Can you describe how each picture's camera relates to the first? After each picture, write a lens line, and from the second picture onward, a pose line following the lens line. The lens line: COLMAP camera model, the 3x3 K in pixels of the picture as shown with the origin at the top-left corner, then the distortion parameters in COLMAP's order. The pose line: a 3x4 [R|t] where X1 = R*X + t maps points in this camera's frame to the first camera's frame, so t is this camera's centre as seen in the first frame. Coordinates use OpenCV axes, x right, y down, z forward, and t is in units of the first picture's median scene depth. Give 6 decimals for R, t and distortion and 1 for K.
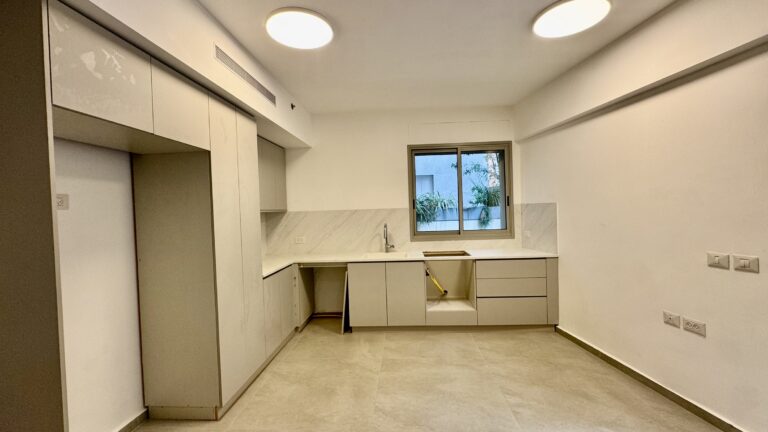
lens RADIAL K [[306.3, 0, 384.7], [0, 306.3, 214.2], [0, 0, 1]] dist [0.000329, -0.000075]
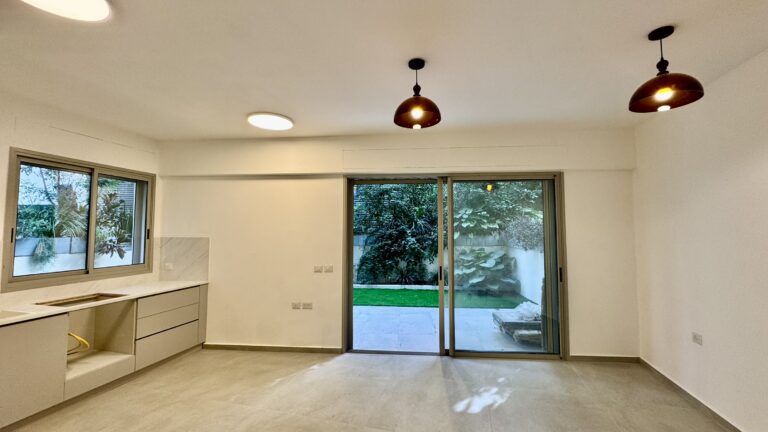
lens RADIAL K [[306.3, 0, 384.7], [0, 306.3, 214.2], [0, 0, 1]] dist [0.000329, -0.000075]
pose [[0.188738, 0.087664, 0.978107, -0.475166], [0.008229, 0.995831, -0.090841, -0.013230], [-0.981993, 0.025194, 0.187230, 0.087751]]
